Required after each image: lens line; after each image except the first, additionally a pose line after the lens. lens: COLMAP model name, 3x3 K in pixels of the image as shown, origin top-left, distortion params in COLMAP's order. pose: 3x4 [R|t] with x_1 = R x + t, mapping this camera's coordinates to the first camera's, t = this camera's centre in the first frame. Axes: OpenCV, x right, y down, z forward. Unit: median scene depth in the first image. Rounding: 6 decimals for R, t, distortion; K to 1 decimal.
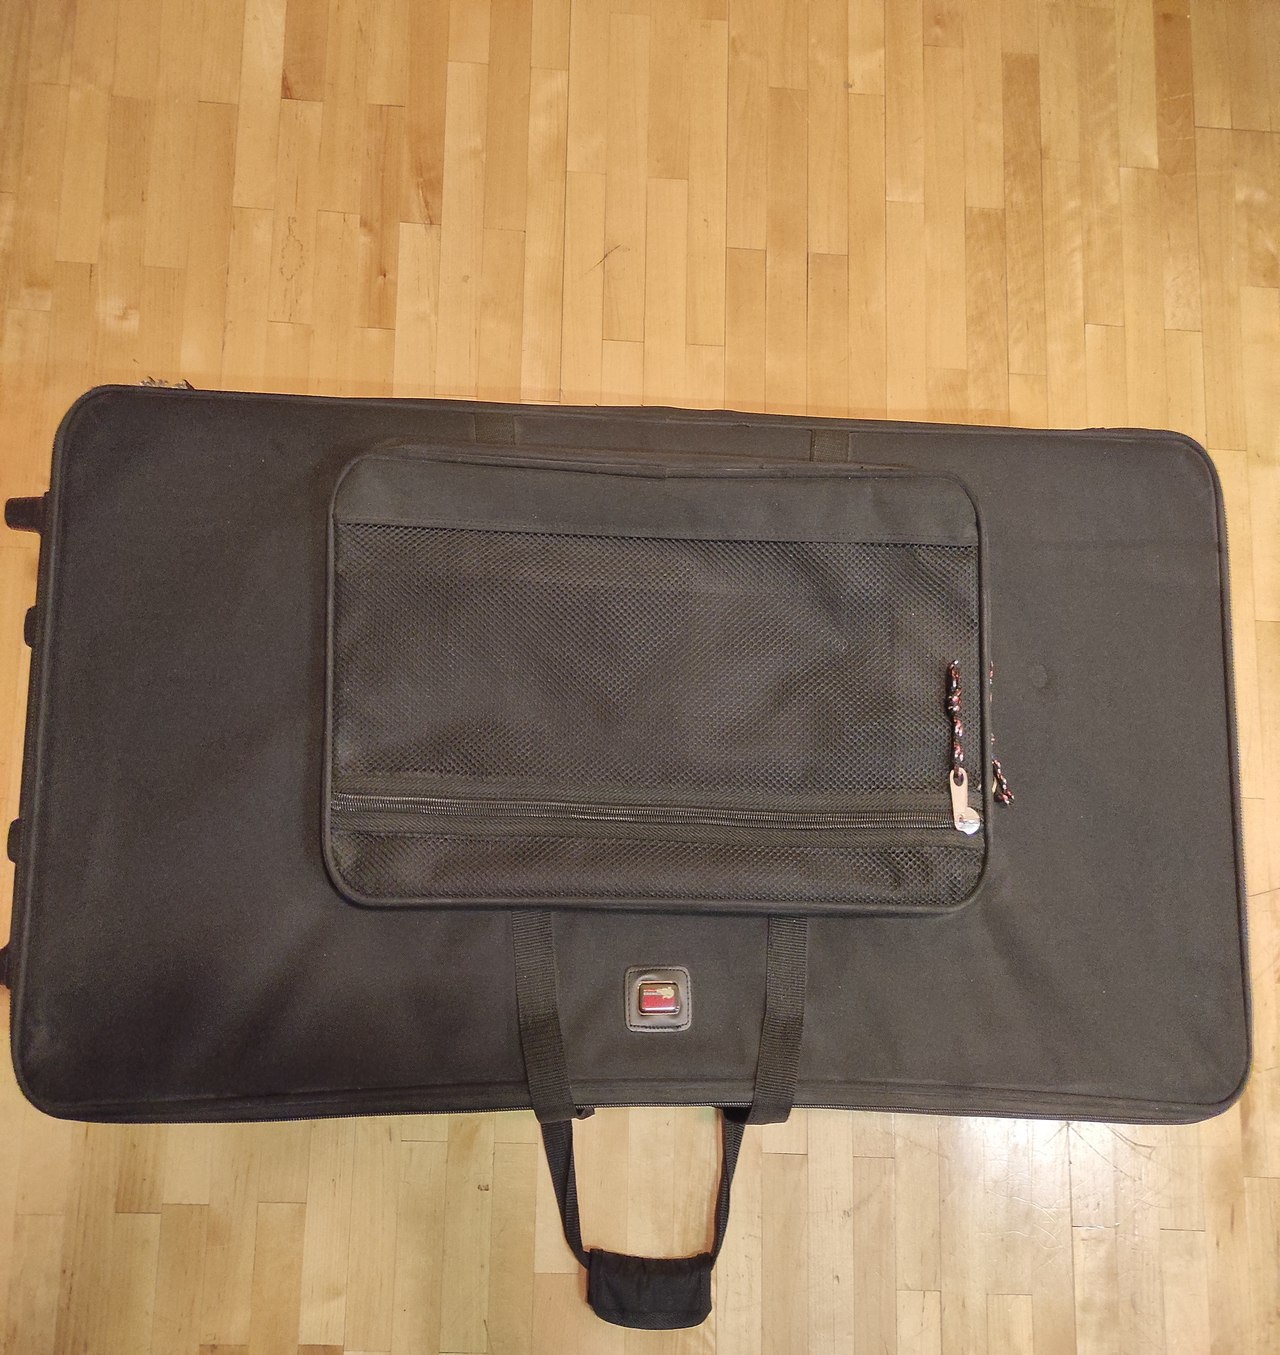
lens RADIAL K [[959.7, 0, 641.3], [0, 959.7, 657.8], [0, 0, 1]] dist [0.002617, 0.003977]
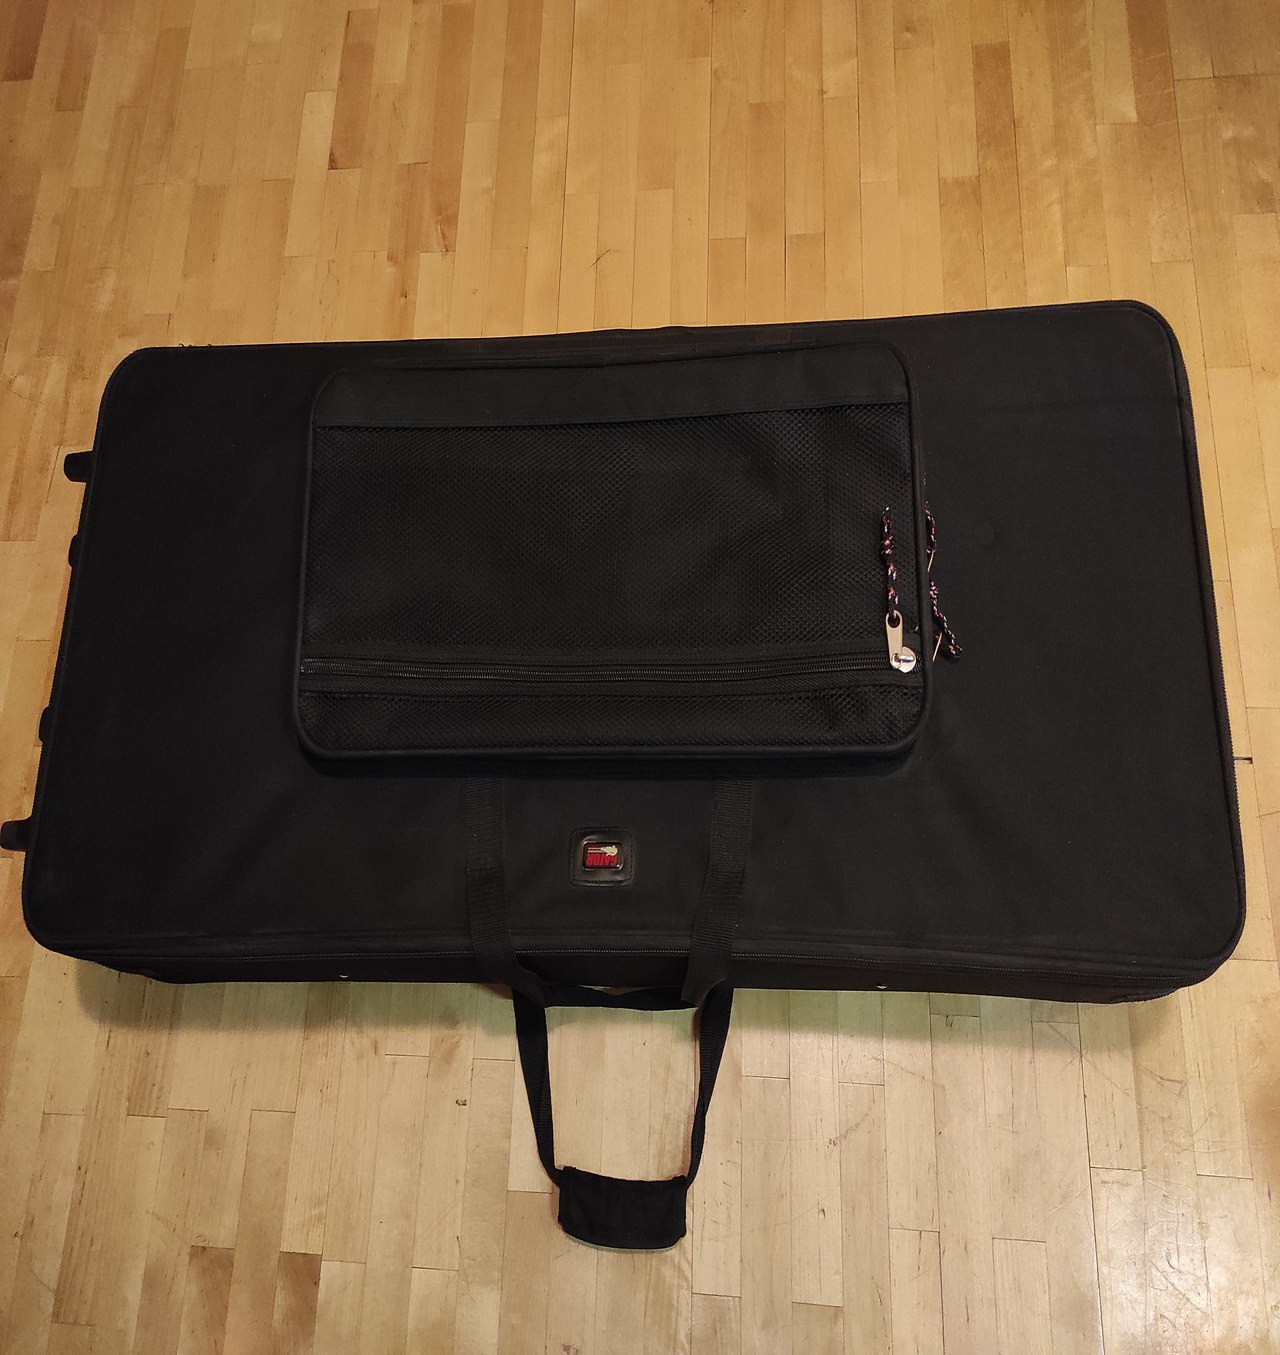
lens RADIAL K [[958.8, 0, 619.4], [0, 958.8, 737.4], [0, 0, 1]] dist [0.008257, -0.000426]
pose [[0.986474, -0.029180, -0.161301, 0.151959], [0.008202, 0.991582, -0.129218, 0.271851], [0.163714, 0.126147, 0.978409, 0.001142]]
